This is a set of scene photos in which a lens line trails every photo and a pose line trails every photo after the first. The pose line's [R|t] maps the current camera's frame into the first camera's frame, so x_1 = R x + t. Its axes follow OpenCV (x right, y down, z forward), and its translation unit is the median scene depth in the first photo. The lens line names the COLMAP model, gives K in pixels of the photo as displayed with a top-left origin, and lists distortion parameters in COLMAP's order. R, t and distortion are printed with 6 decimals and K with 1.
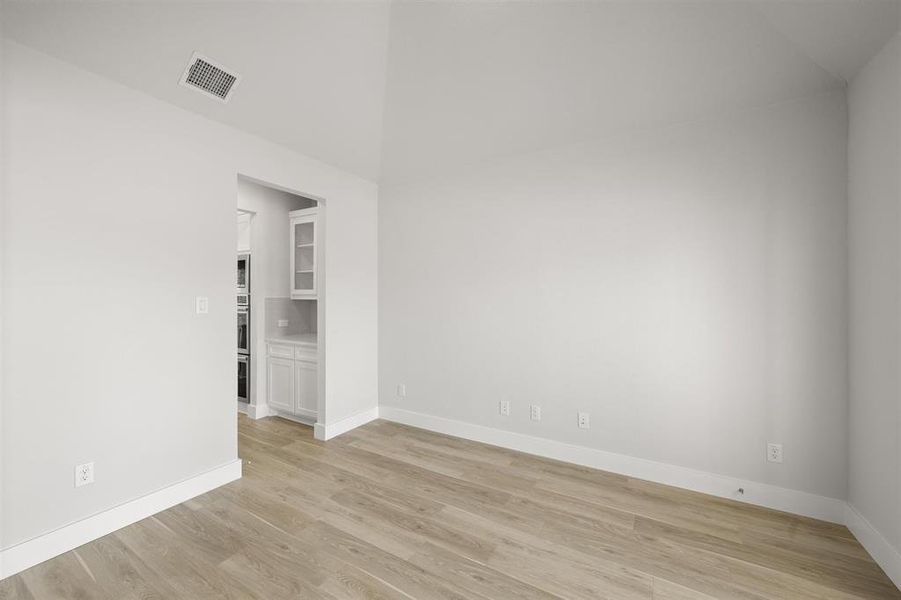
lens RADIAL K [[356.3, 0, 450.5], [0, 356.3, 300.0], [0, 0, 1]] dist [0.000463, 0.000107]
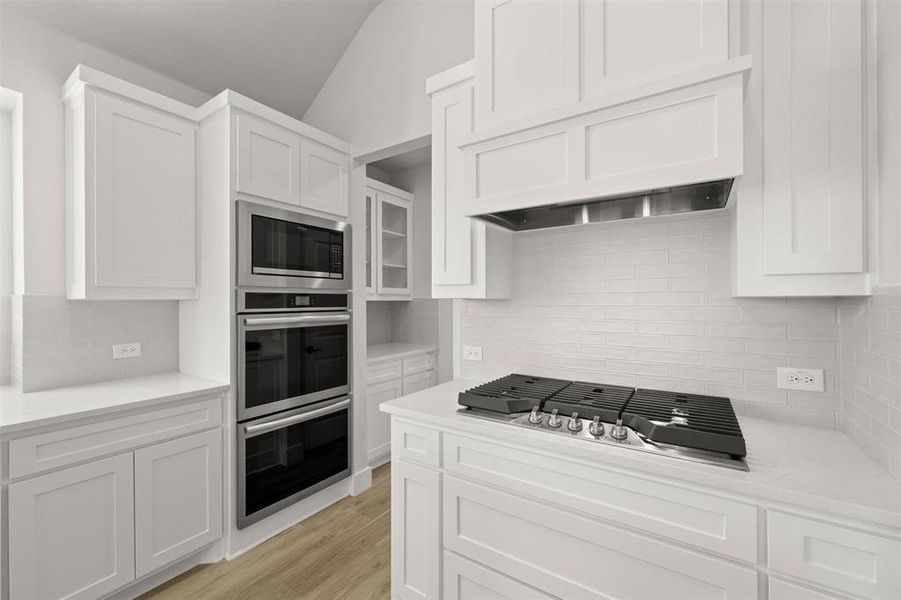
lens RADIAL K [[356.3, 0, 450.5], [0, 356.3, 300.0], [0, 0, 1]] dist [0.000463, 0.000107]
pose [[0.044065, 0.001687, 0.999027, -1.213508], [0.006707, 0.999976, -0.001984, 0.000886], [-0.999006, 0.006788, 0.044053, 0.850136]]
